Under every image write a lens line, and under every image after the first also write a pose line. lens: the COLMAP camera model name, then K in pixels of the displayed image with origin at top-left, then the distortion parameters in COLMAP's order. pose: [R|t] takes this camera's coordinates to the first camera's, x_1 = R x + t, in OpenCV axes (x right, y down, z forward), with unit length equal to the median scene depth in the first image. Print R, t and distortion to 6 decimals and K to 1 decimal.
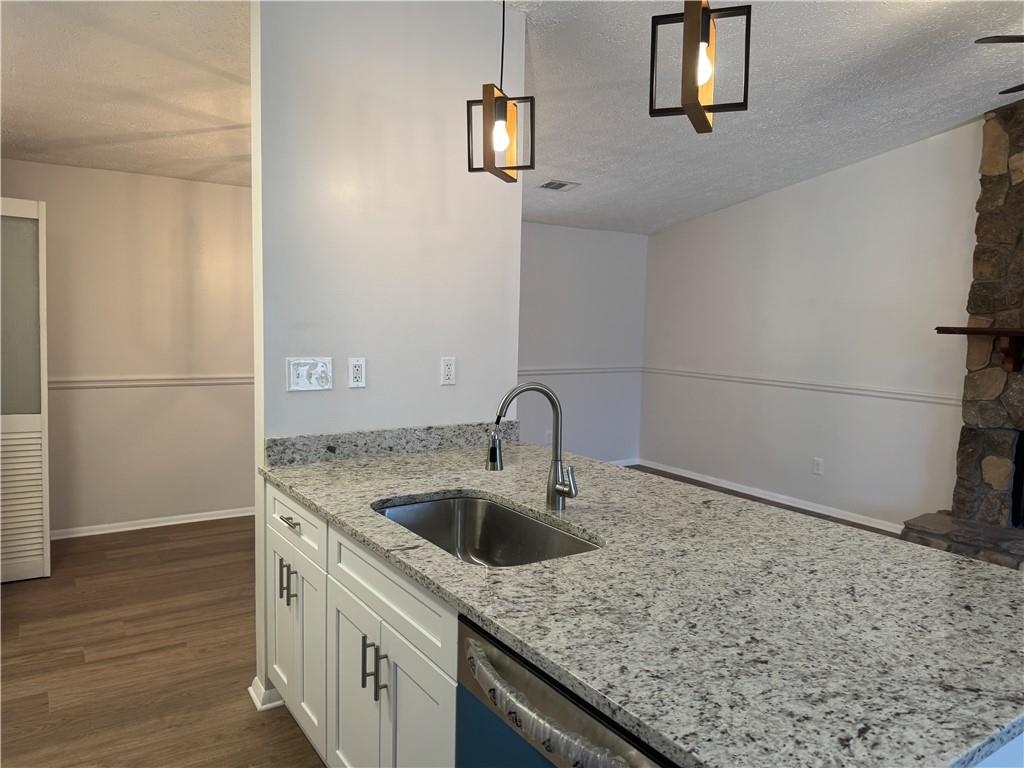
lens RADIAL K [[719.2, 0, 514.2], [0, 719.2, 382.4], [0, 0, 1]] dist [0.031843, -0.039441]
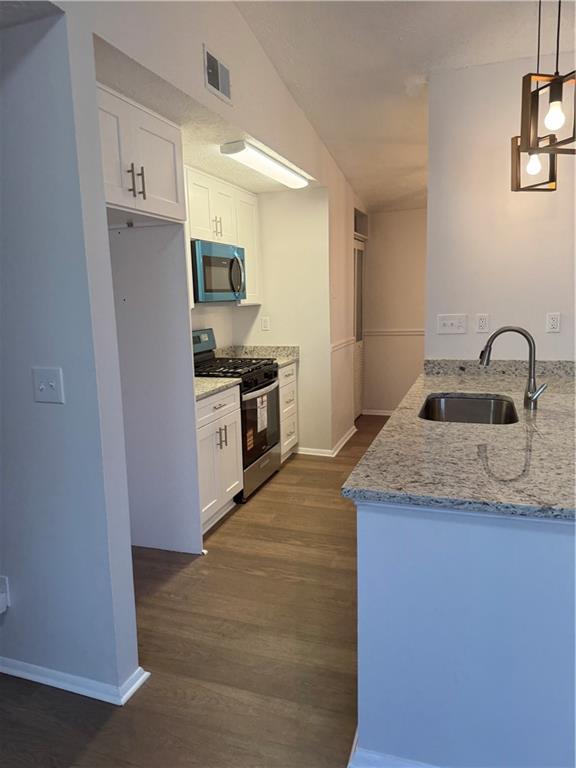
lens RADIAL K [[532.5, 0, 283.1], [0, 532.5, 380.8], [0, 0, 1]] dist [0.081720, -0.128767]
pose [[0.592179, 0.084245, -0.801391, 0.833227], [-0.025433, 0.995978, 0.085907, 0.036523], [0.805405, -0.030491, 0.591940, -0.148738]]
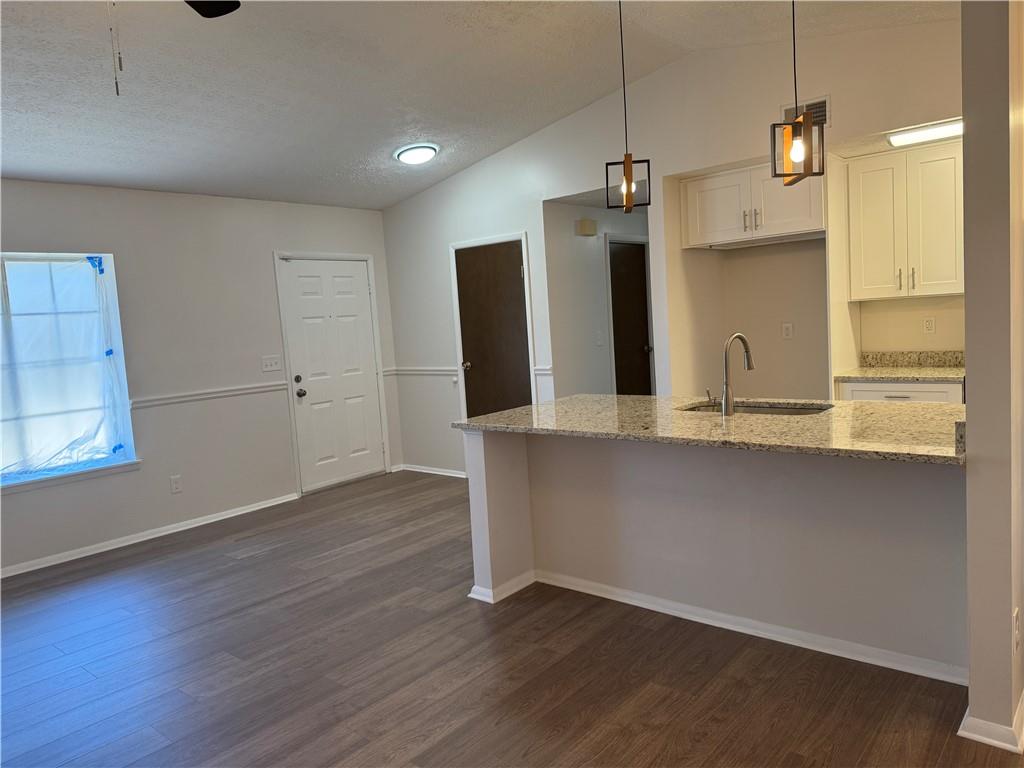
lens RADIAL K [[721.8, 0, 499.5], [0, 721.8, 385.6], [0, 0, 1]] dist [0.045601, -0.080842]
pose [[-0.966572, 0.064822, -0.248067, 1.154901], [0.021905, 0.984853, 0.172002, -0.213740], [0.255459, 0.160818, -0.953351, 2.913456]]
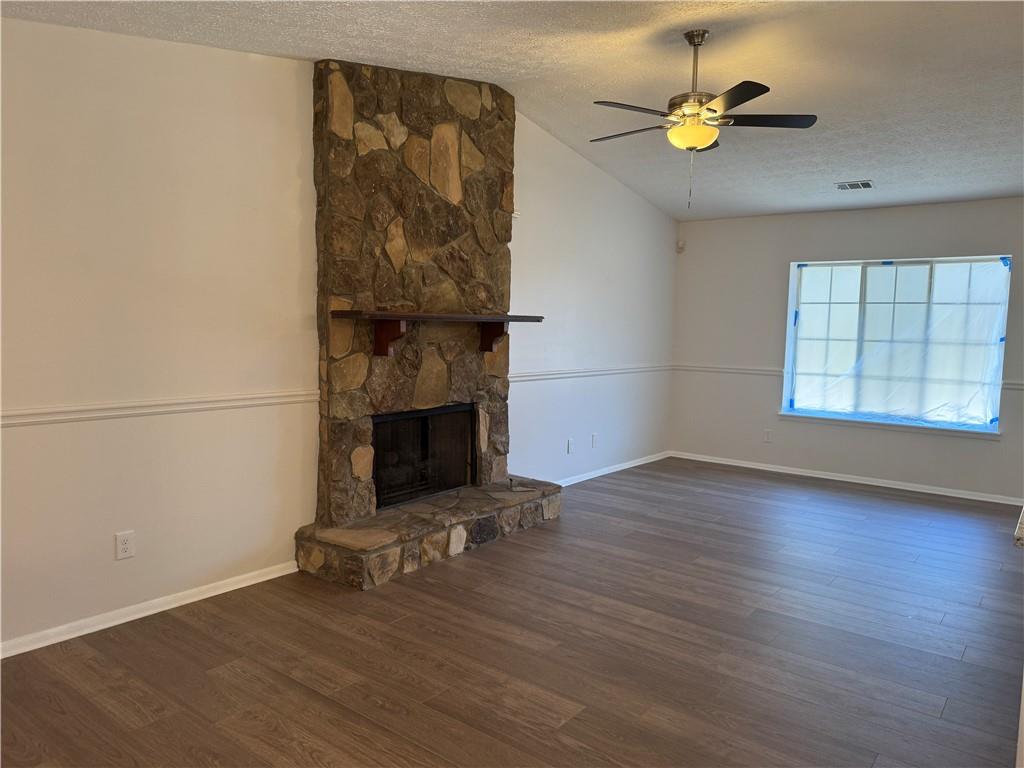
lens RADIAL K [[717.3, 0, 509.8], [0, 717.3, 390.9], [0, 0, 1]] dist [0.101778, -0.159554]
pose [[-0.311045, -0.122700, 0.942441, -0.757430], [0.053891, 0.987758, 0.146387, -0.268193], [-0.948866, 0.096322, -0.300625, 2.985284]]
